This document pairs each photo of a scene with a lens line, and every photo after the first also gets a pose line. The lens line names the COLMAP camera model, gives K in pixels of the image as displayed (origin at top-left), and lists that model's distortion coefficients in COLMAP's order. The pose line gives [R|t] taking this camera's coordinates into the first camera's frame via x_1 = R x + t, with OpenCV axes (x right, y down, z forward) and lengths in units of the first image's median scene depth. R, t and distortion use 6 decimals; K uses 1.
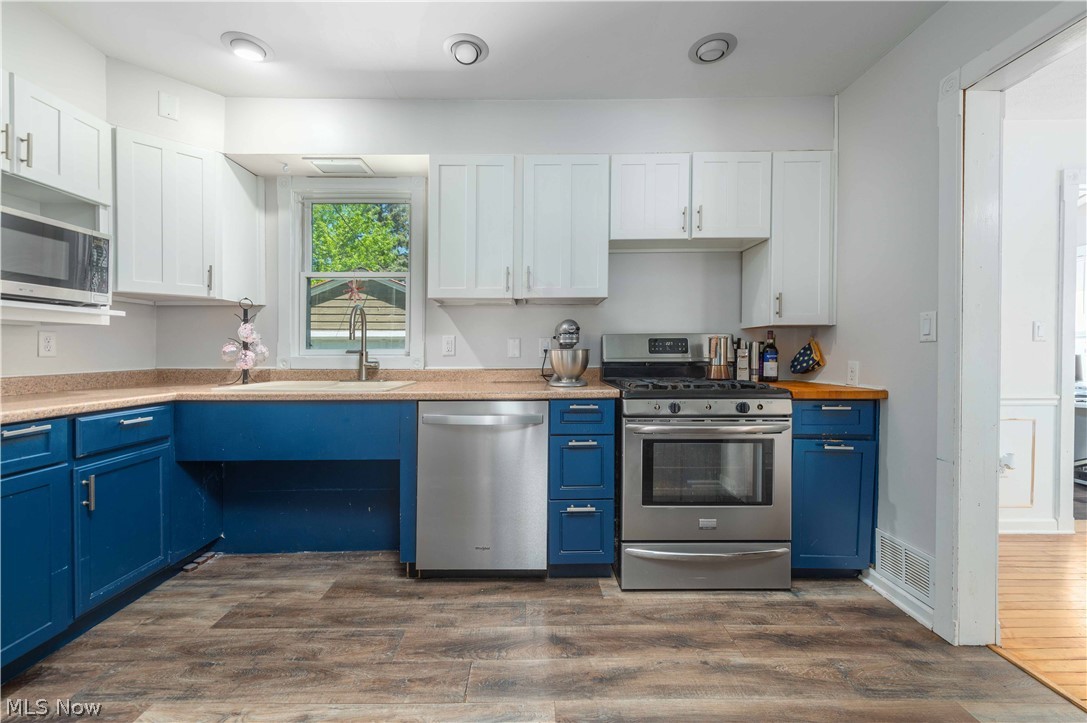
lens RADIAL K [[430.4, 0, 542.1], [0, 430.4, 356.2], [0, 0, 1]] dist [0.002955, 0.000113]
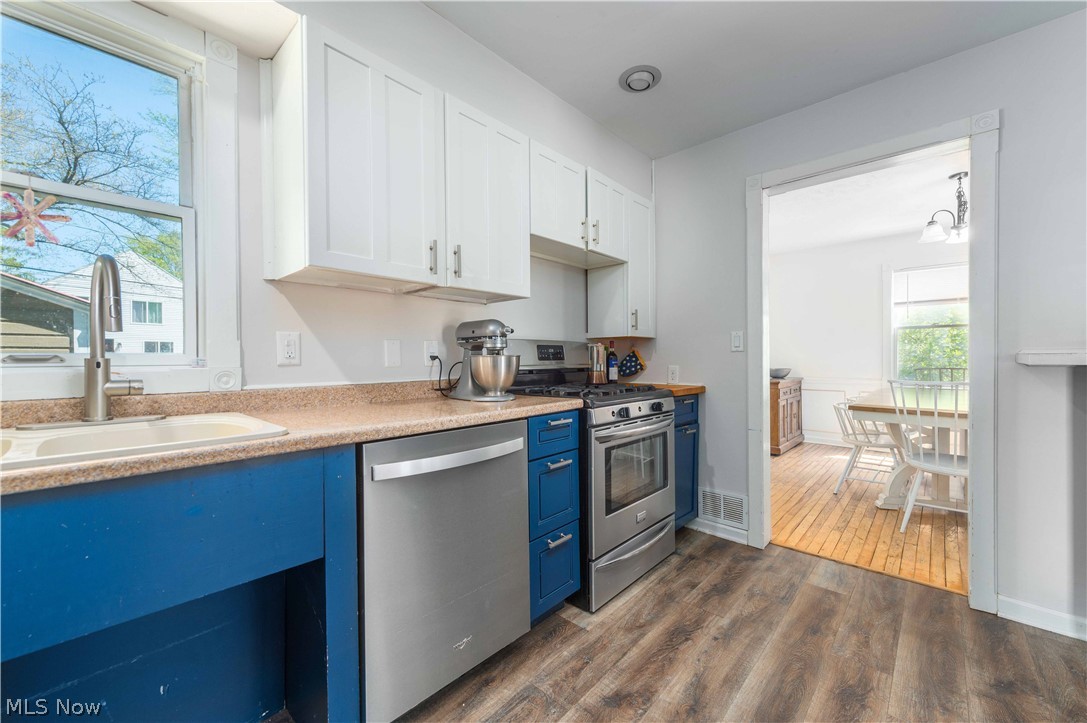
lens RADIAL K [[420.9, 0, 551.3], [0, 420.9, 364.2], [0, 0, 1]] dist [0.013477, -0.000019]
pose [[0.677187, -0.009888, 0.735744, -0.537170], [0.011044, 0.999934, 0.003274, -0.001276], [-0.735728, 0.005908, 0.677252, 0.435126]]
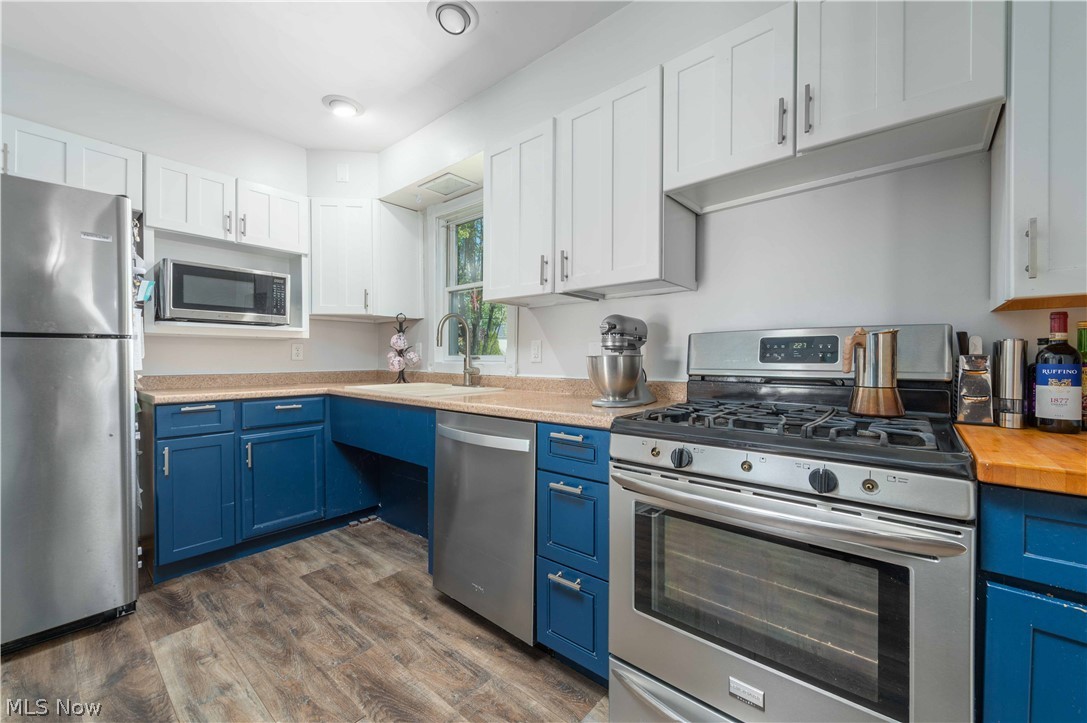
lens RADIAL K [[422.6, 0, 564.1], [0, 422.6, 359.6], [0, 0, 1]] dist [0.002155, 0.000037]
pose [[0.774876, 0.006194, -0.632083, 0.523042], [-0.012182, 0.999913, -0.005136, -0.004989], [0.631995, 0.011680, 0.774884, 0.454527]]
